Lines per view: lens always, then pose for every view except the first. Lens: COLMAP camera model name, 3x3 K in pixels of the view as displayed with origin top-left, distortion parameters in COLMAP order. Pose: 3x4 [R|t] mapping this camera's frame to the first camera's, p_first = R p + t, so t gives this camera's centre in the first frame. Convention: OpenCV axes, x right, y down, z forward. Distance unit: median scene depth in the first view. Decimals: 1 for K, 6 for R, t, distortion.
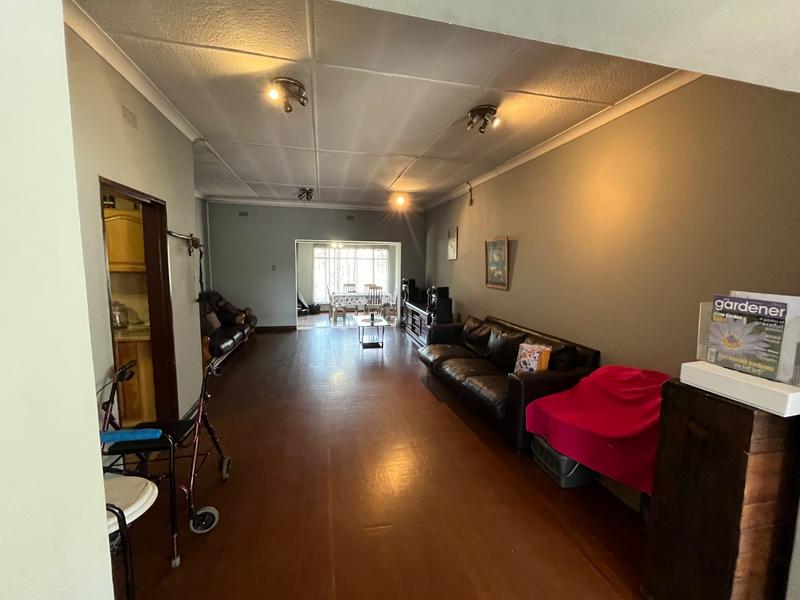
lens RADIAL K [[326.4, 0, 398.4], [0, 326.4, 297.8], [0, 0, 1]] dist [-0.001398, -0.000318]
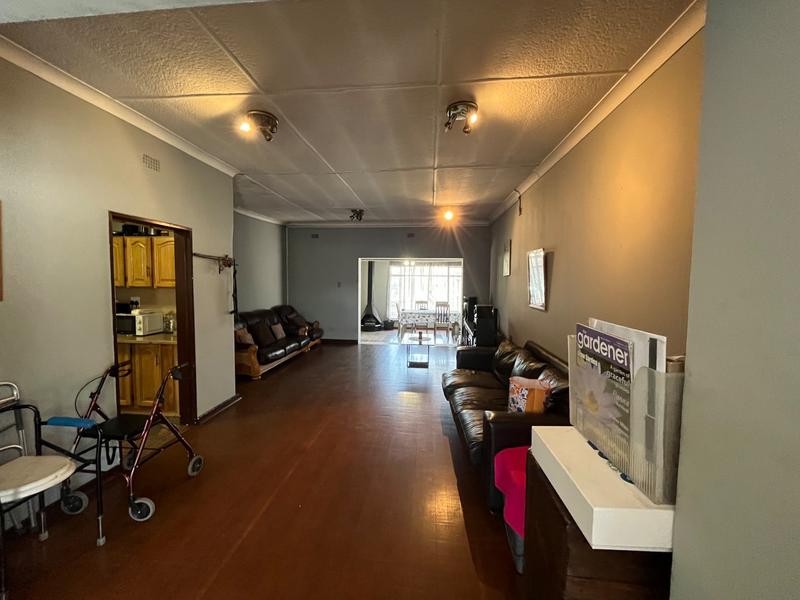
lens RADIAL K [[326.4, 0, 399.5], [0, 326.4, 297.6], [0, 0, 1]] dist [-0.001398, -0.000318]
pose [[0.946220, 0.014500, -0.323199, 0.192776], [-0.032034, 0.998285, -0.049000, -0.003929], [0.321935, 0.056718, 0.945061, 0.064243]]
